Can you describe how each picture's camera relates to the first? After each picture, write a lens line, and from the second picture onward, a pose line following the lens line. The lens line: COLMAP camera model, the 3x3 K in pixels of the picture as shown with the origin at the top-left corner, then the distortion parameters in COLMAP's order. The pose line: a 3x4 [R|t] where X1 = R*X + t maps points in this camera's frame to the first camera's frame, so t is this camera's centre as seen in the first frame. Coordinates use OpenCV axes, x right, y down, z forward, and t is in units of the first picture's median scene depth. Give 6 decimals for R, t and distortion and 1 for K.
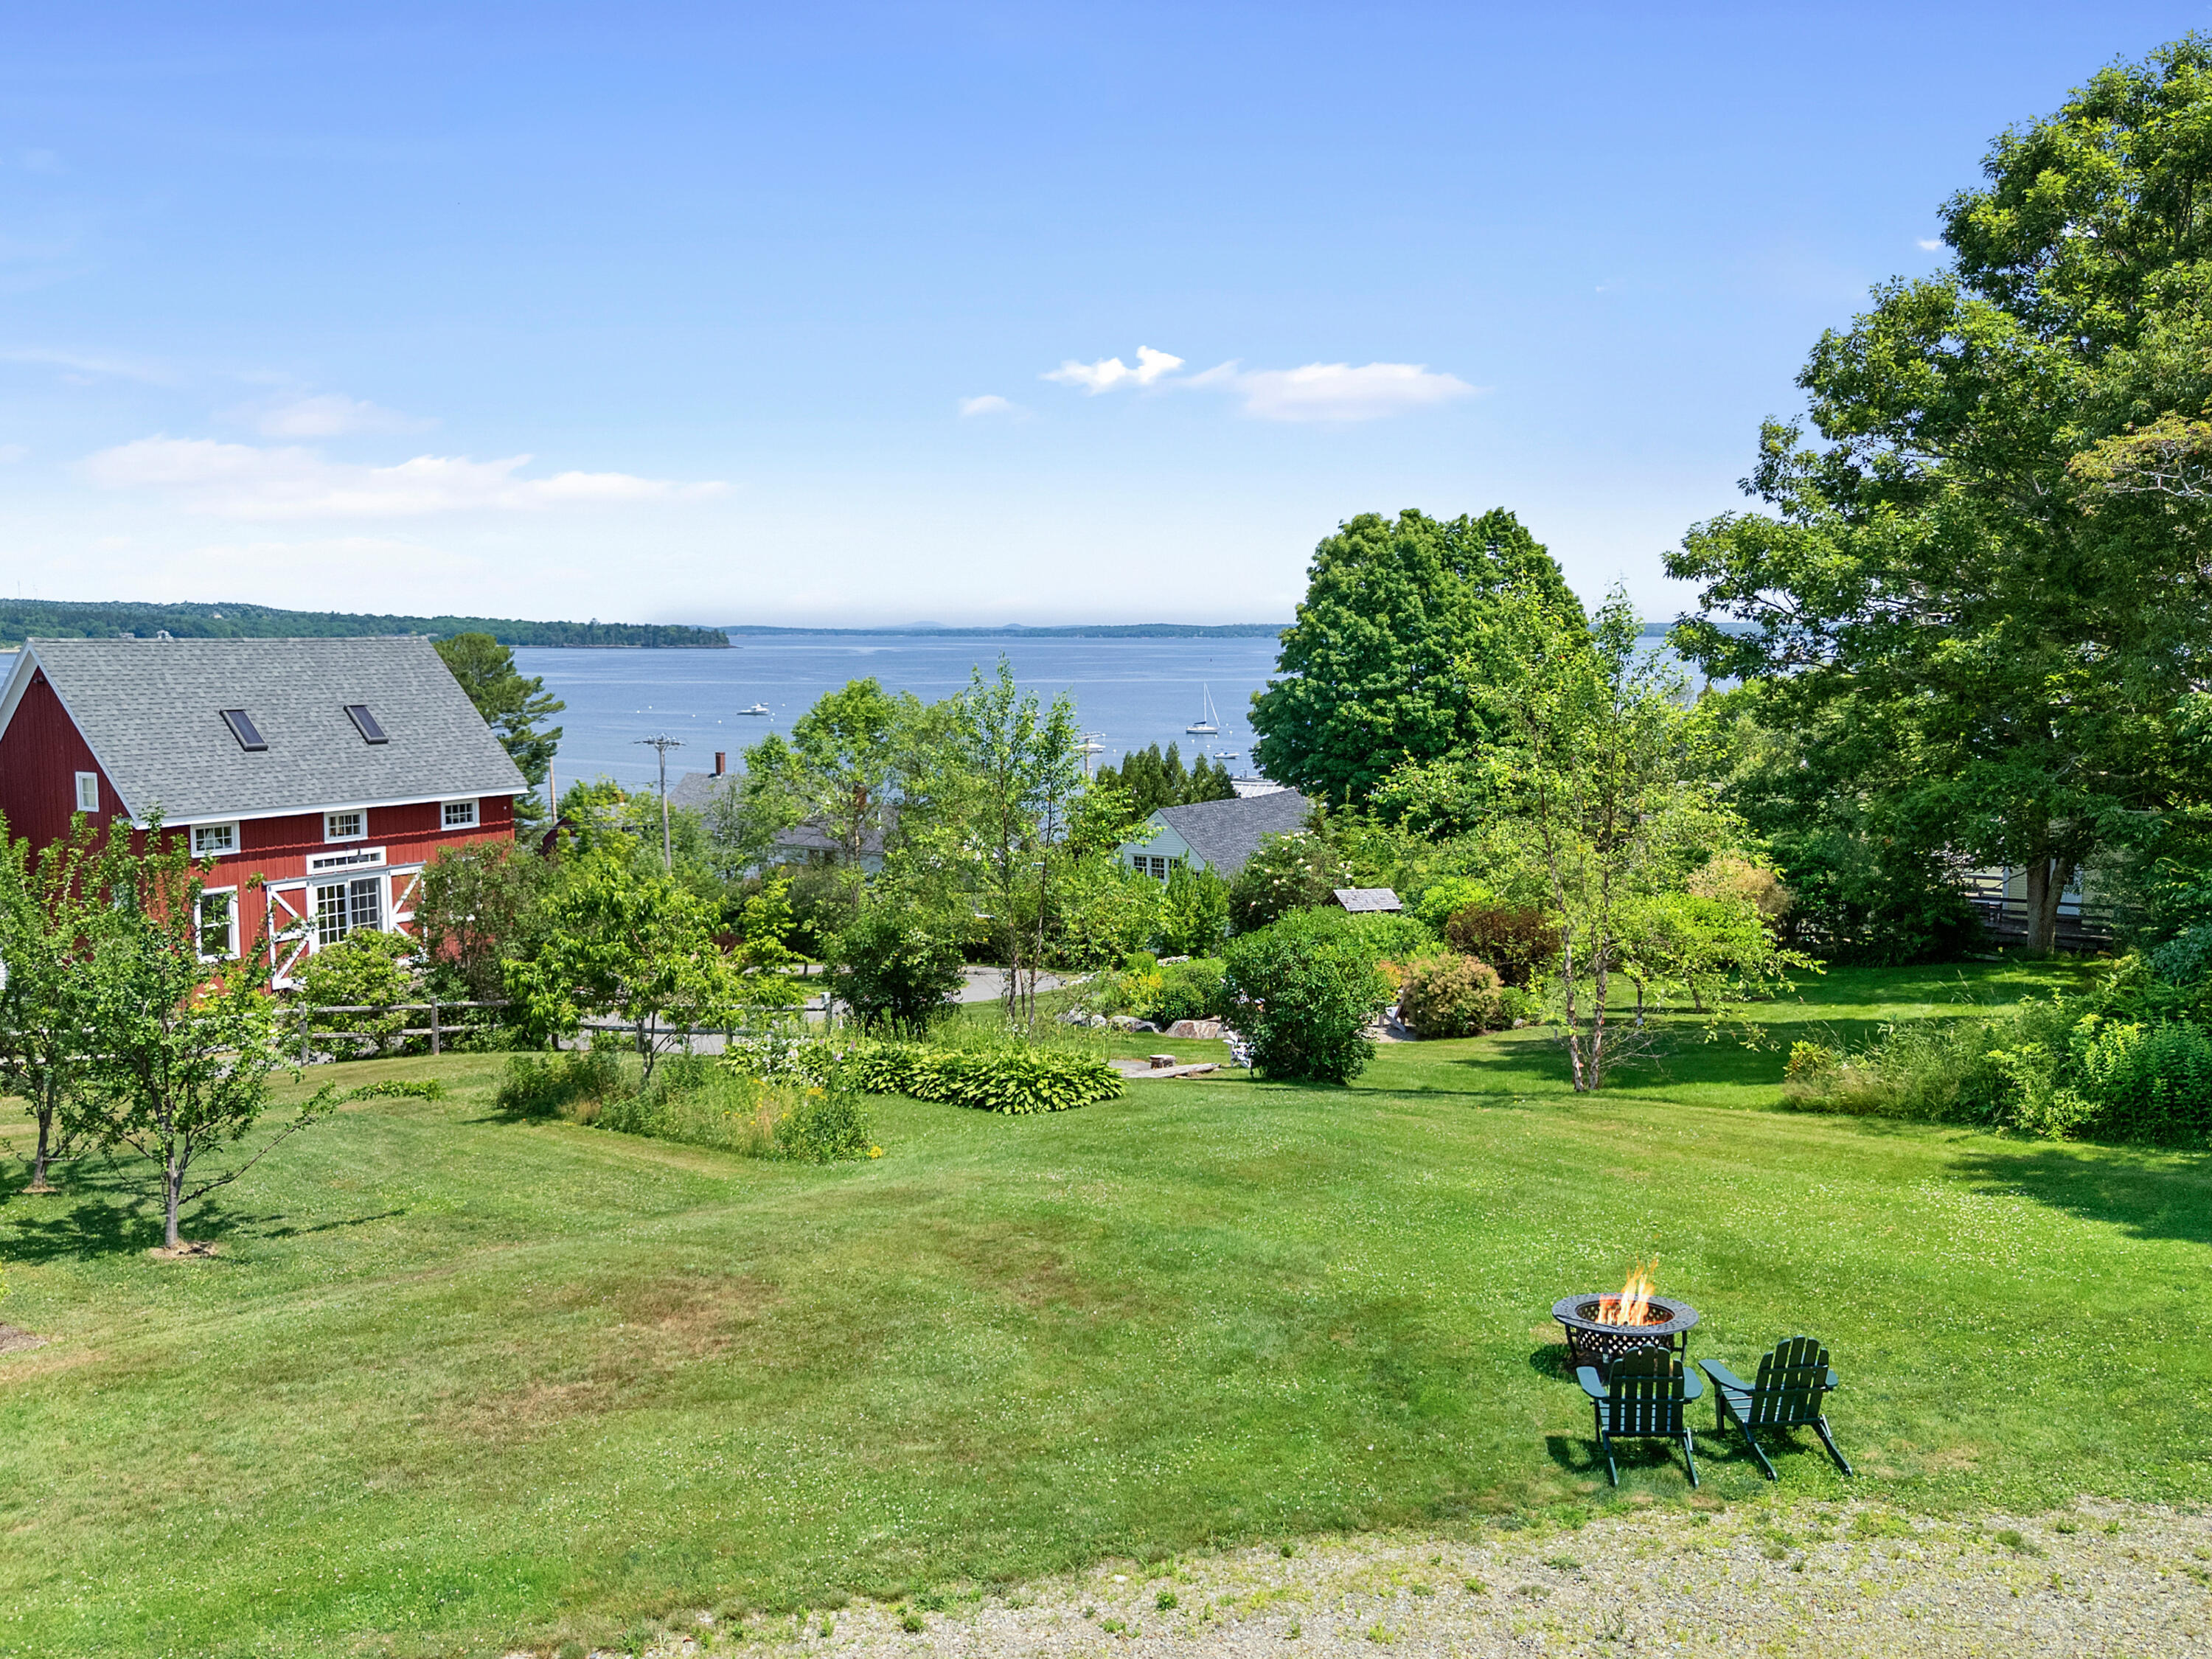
lens RADIAL K [[1740.6, 0, 1107.8], [0, 1740.6, 870.7], [0, 0, 1]] dist [0.048478, -0.001652]
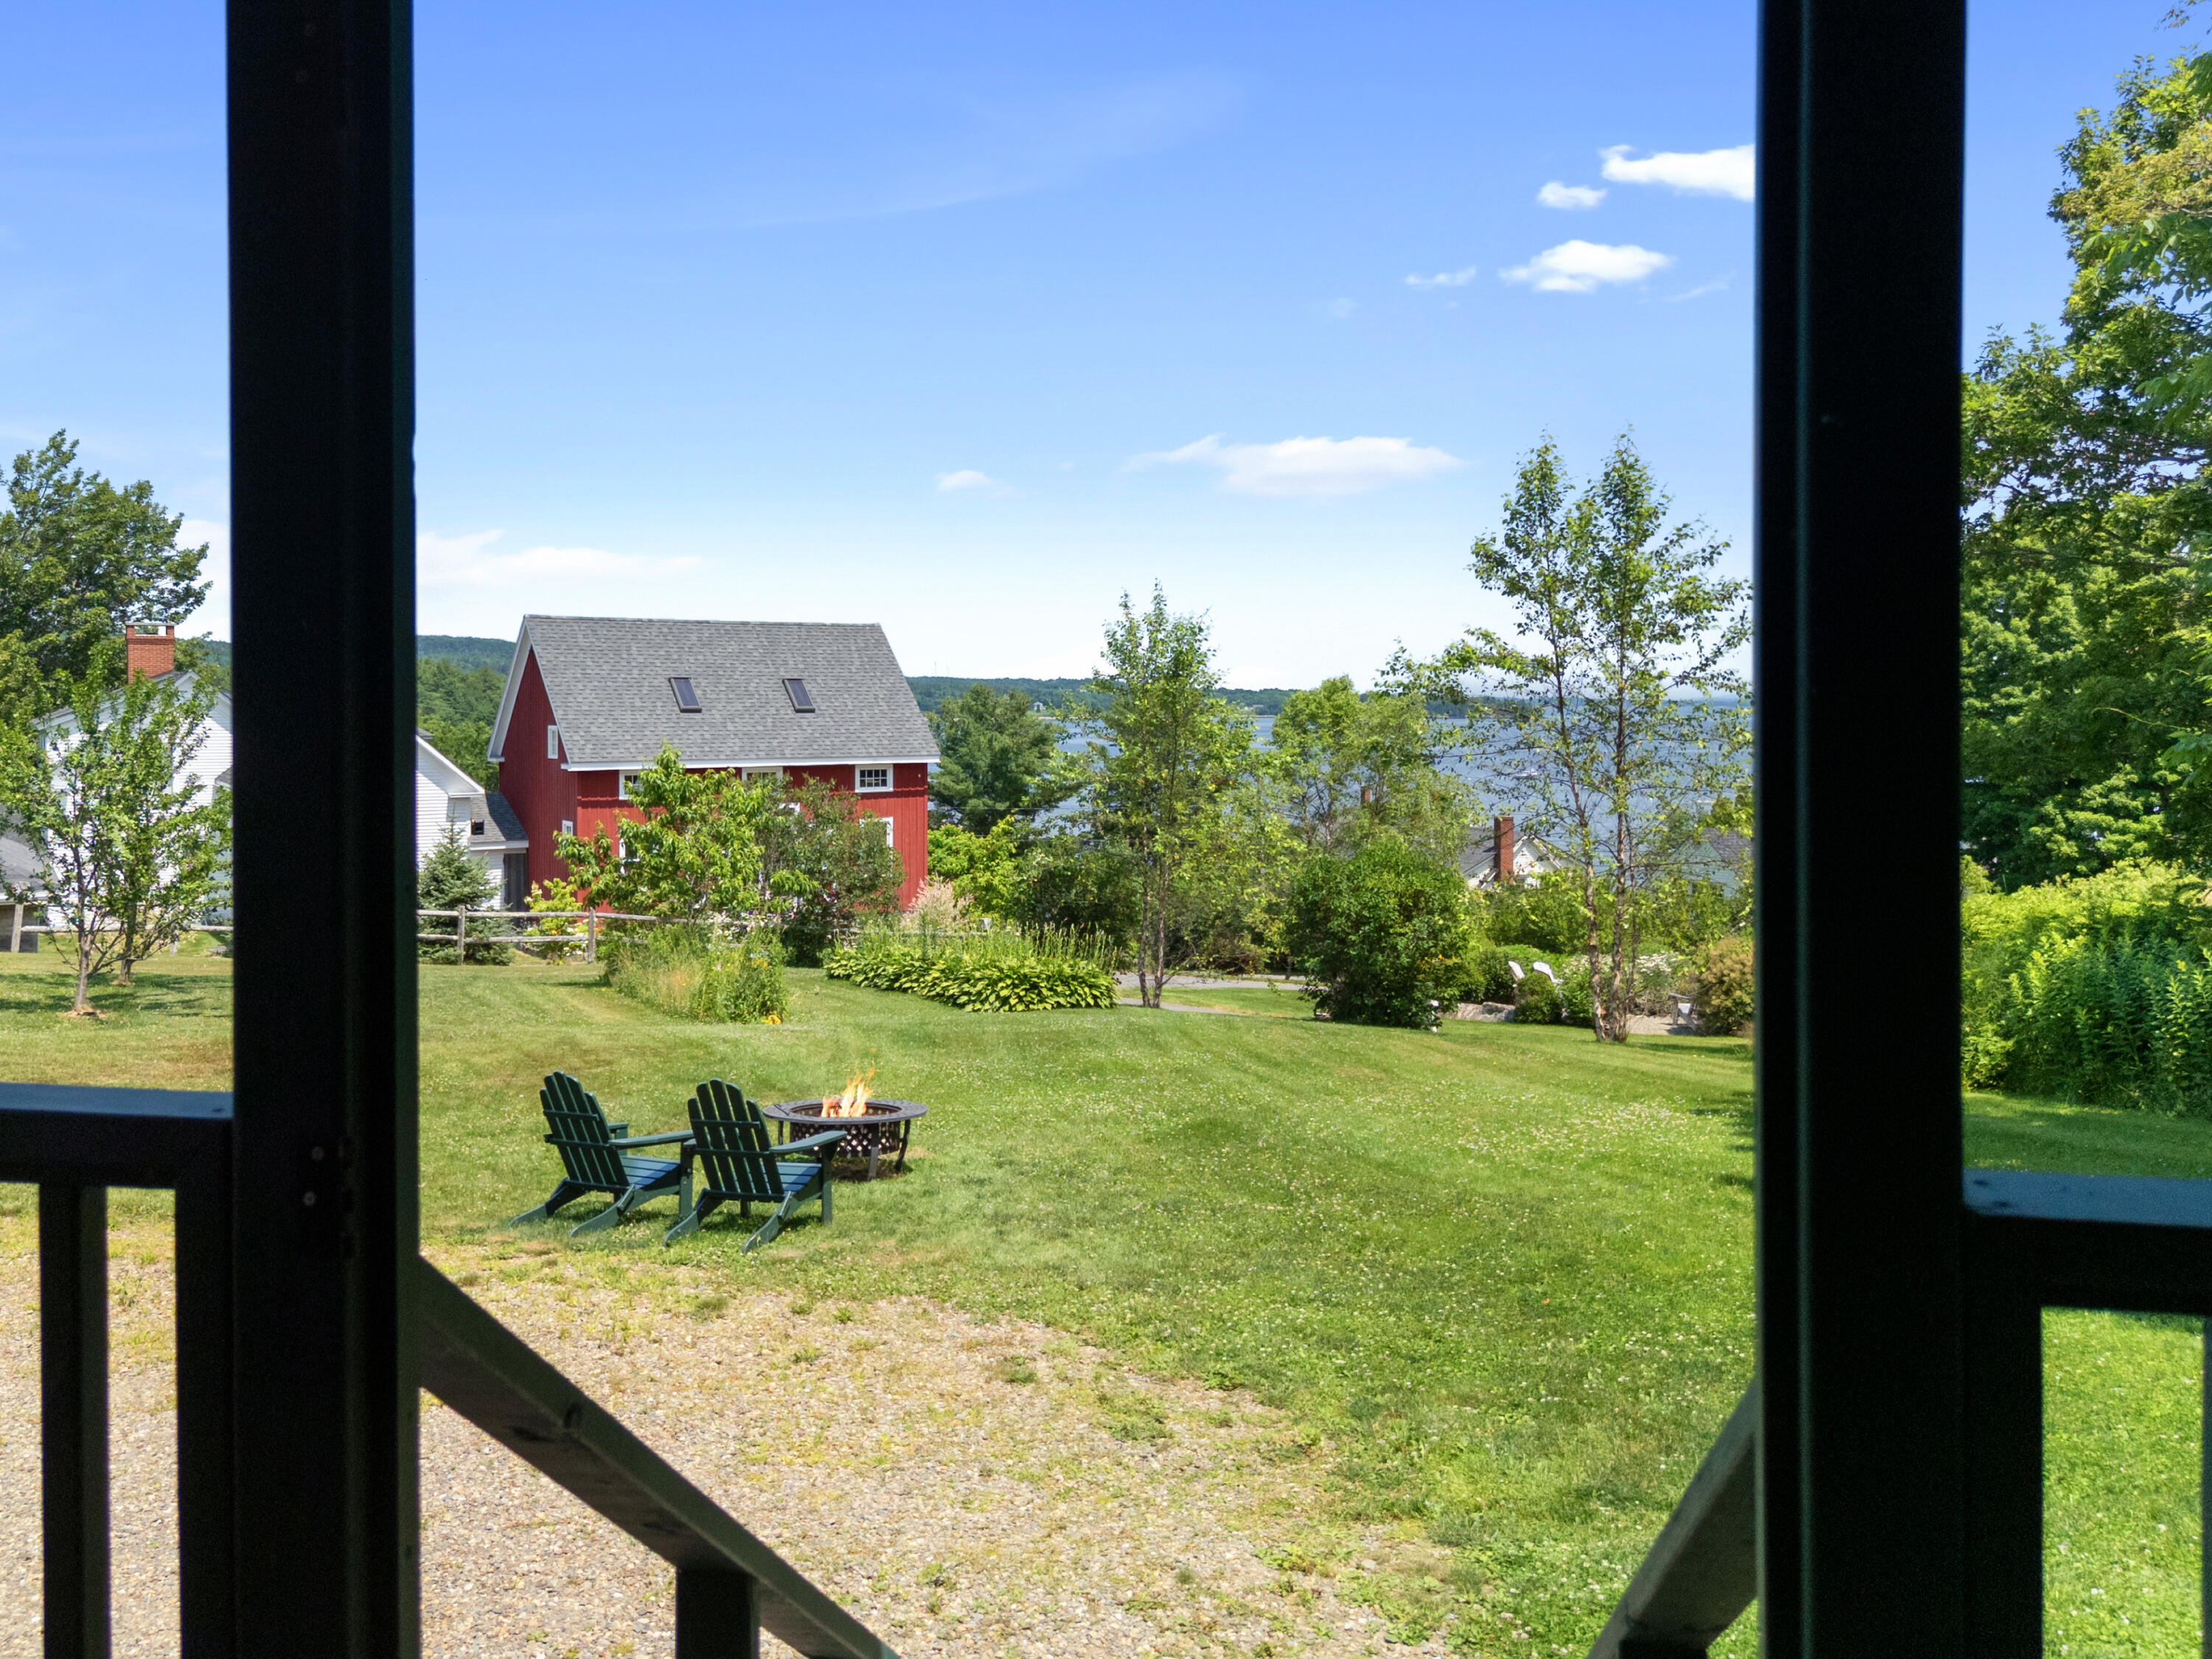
lens RADIAL K [[1759.8, 0, 1148.8], [0, 1759.8, 818.3], [0, 0, 1]] dist [0.006304, -0.003661]
pose [[0.915552, 0.026662, -0.401314, 0.115151], [-0.052390, 0.997205, -0.053272, 0.021141], [0.398772, 0.069798, 0.914390, 0.034632]]
